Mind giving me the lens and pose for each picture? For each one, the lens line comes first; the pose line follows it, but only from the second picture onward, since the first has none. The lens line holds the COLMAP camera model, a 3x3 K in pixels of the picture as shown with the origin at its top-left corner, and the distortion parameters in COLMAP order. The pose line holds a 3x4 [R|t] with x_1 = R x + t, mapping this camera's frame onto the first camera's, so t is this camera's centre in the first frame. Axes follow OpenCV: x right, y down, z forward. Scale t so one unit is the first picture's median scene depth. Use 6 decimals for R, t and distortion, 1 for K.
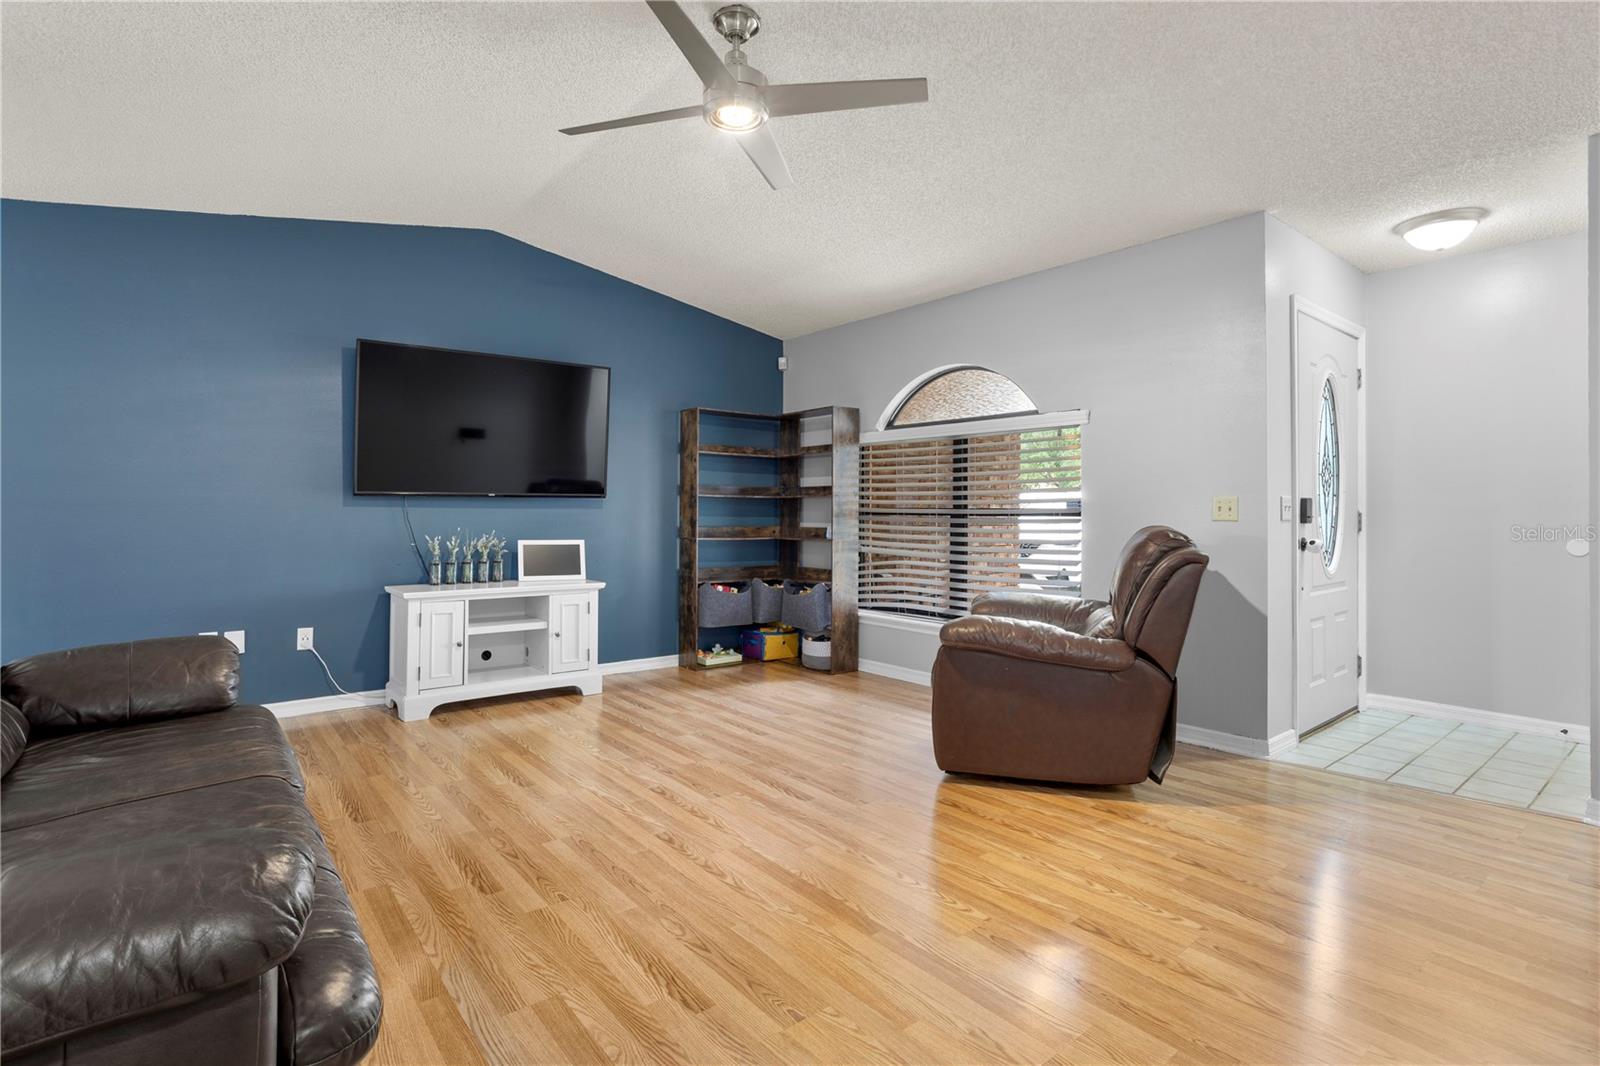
lens RADIAL K [[776.6, 0, 807.0], [0, 776.6, 492.5], [0, 0, 1]] dist [-0.030507, 0.009356]
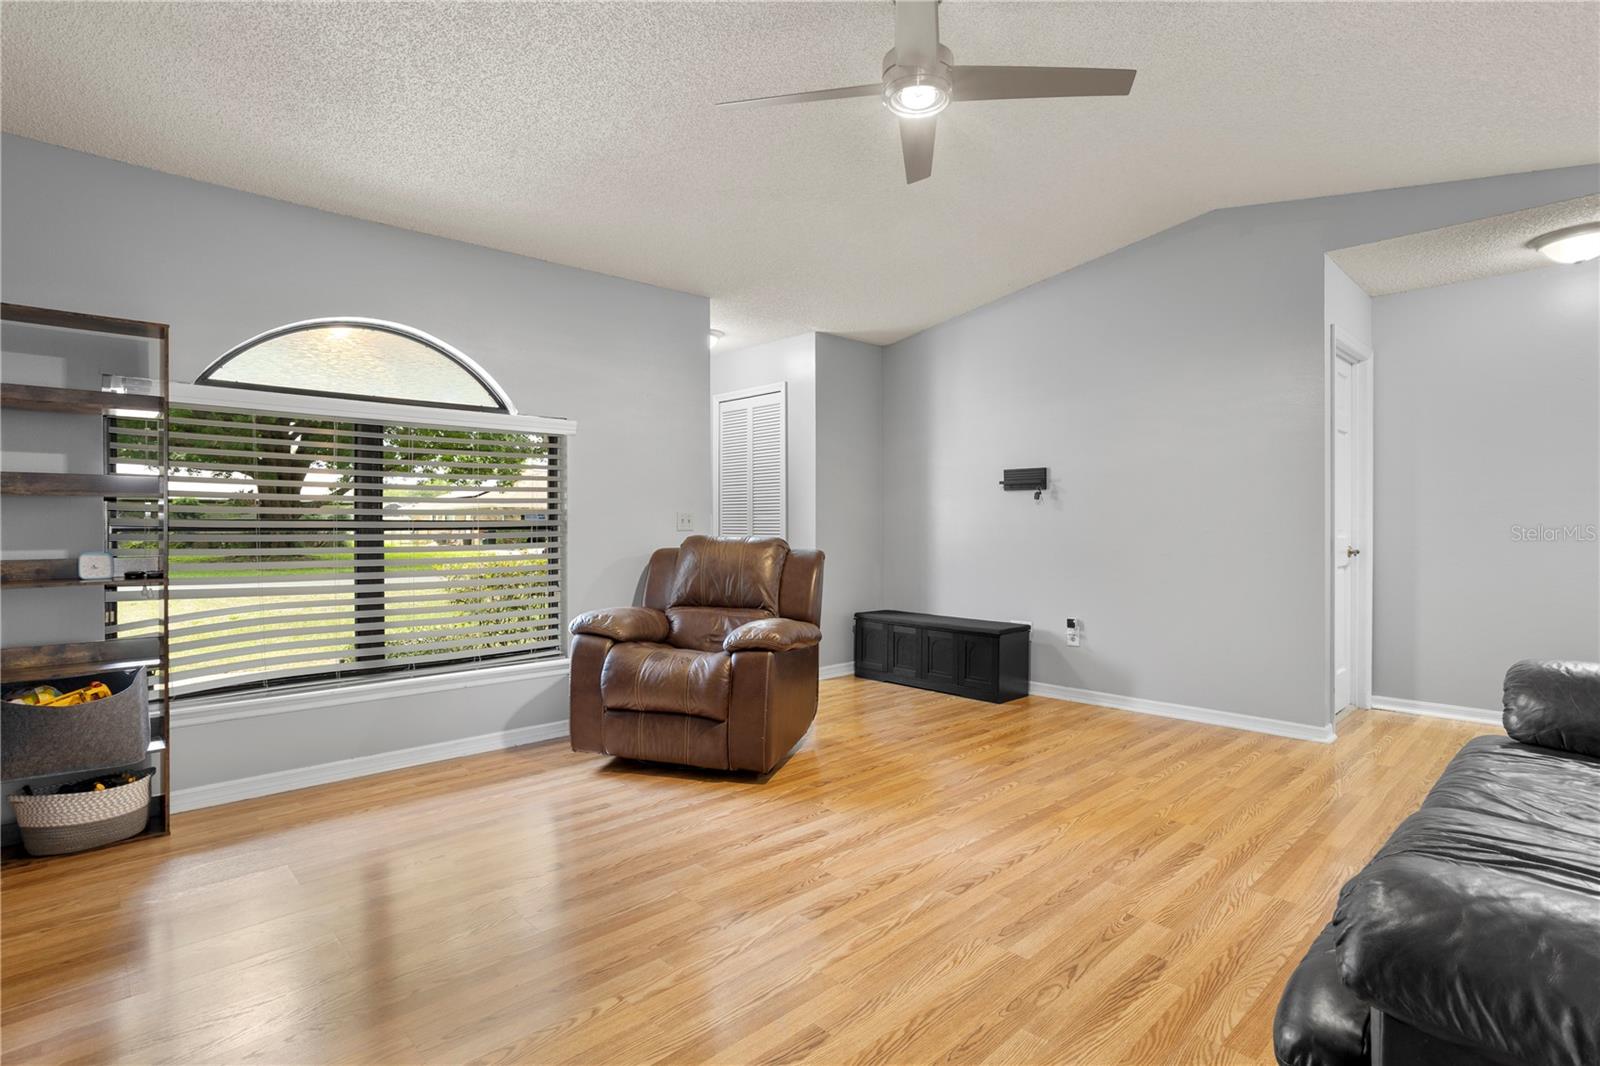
lens RADIAL K [[776.6, 0, 797.5], [0, 776.6, 530.1], [0, 0, 1]] dist [-0.030507, 0.009356]
pose [[-0.071289, -0.004642, 0.997445, -1.098434], [-0.028409, 0.999593, 0.002622, 0.031329], [-0.997051, -0.028149, -0.071392, 1.302538]]
